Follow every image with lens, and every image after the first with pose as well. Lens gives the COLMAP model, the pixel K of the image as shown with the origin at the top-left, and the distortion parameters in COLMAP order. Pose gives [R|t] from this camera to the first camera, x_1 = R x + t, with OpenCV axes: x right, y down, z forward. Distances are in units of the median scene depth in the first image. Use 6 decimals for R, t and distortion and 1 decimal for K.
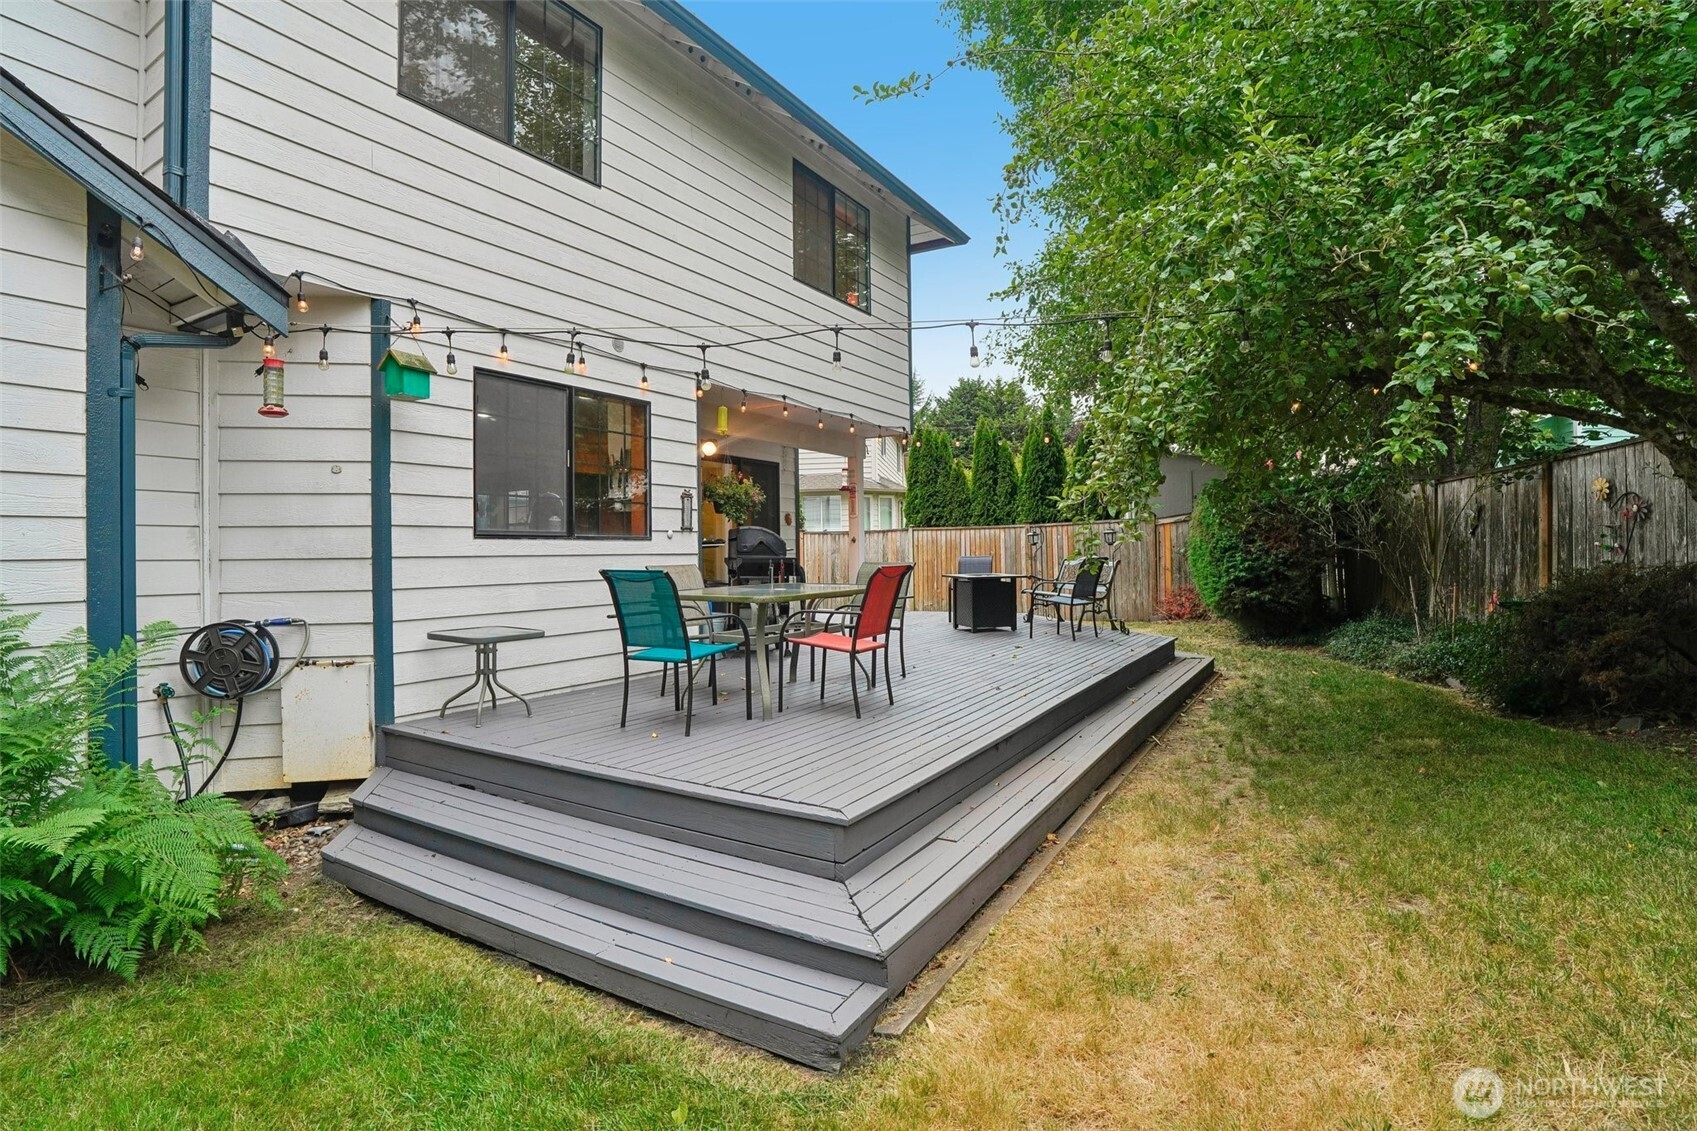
lens RADIAL K [[816.3, 0, 842.7], [0, 816.3, 540.7], [0, 0, 1]] dist [-0.046270, 0.000830]
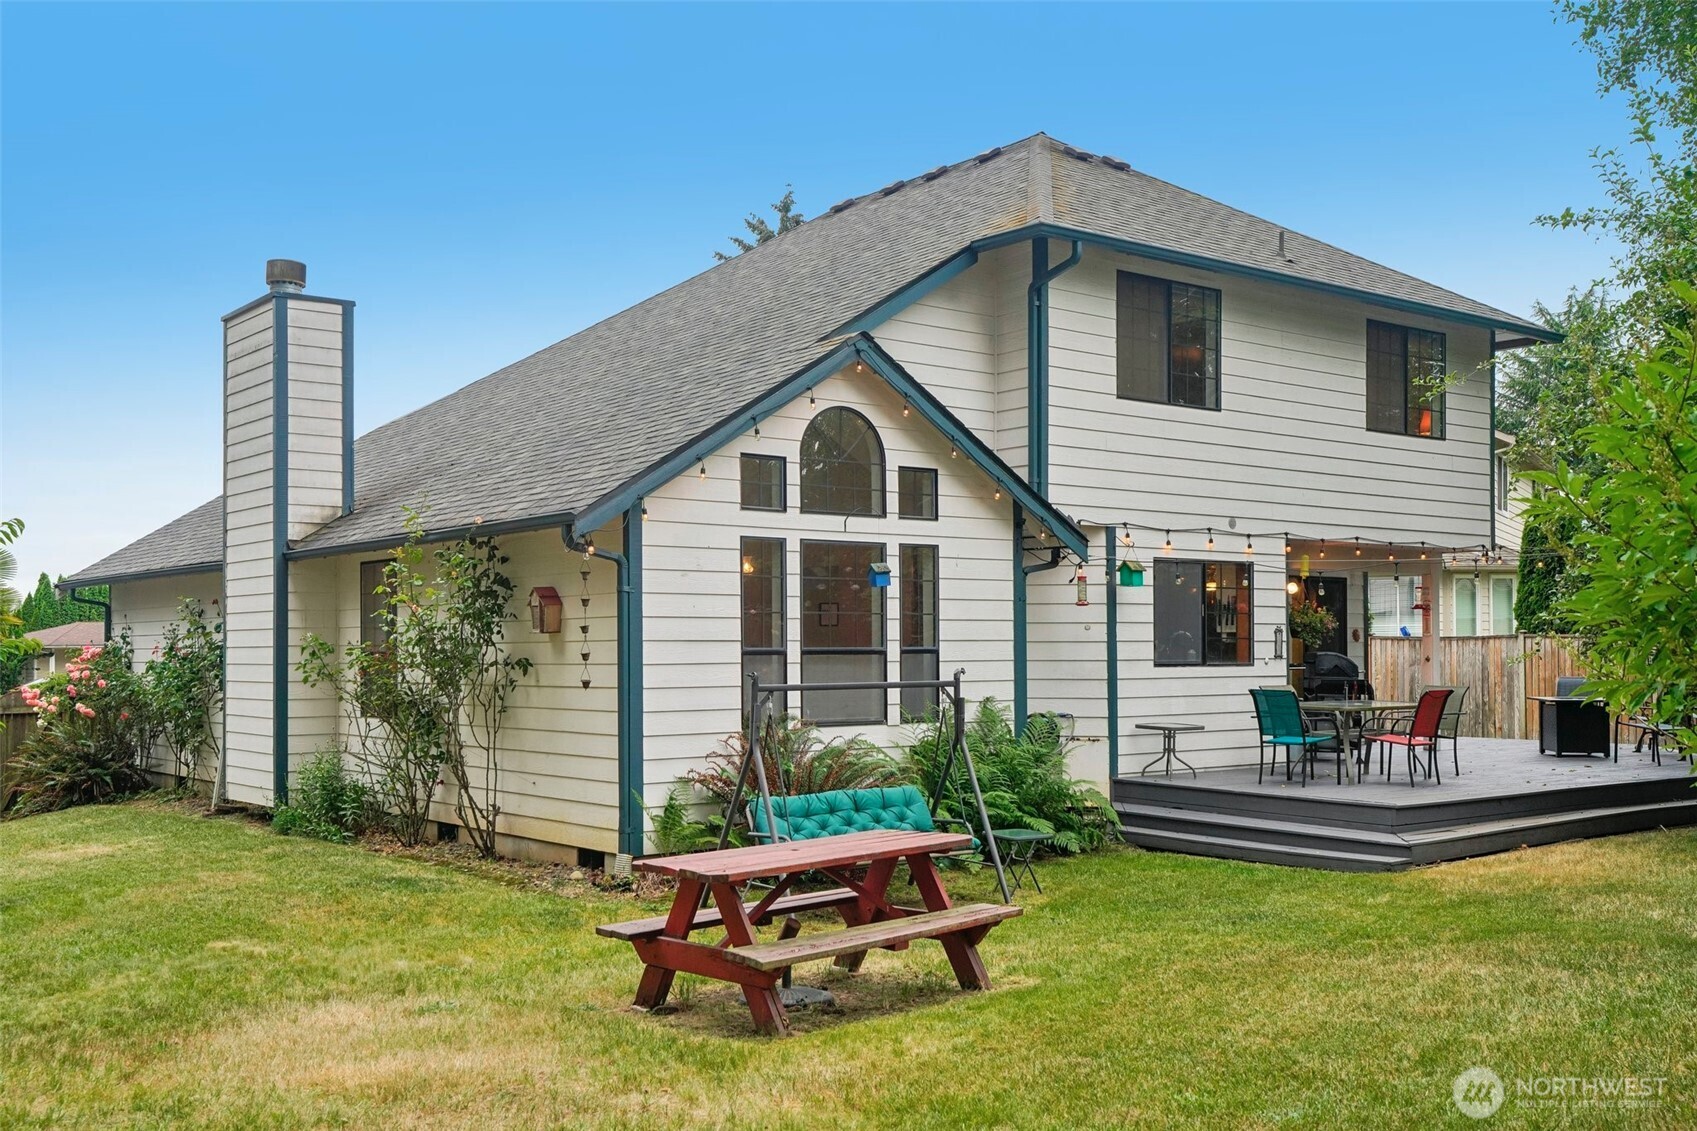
lens RADIAL K [[1623.2, 0, 849.6], [0, 1623.2, 645.9], [0, 0, 1]] dist [0.049044, 0.000542]
pose [[0.937816, 0.008068, -0.347039, 0.077641], [-0.002818, 0.999874, 0.015631, -0.080920], [0.347121, -0.013681, 0.937720, -1.925115]]
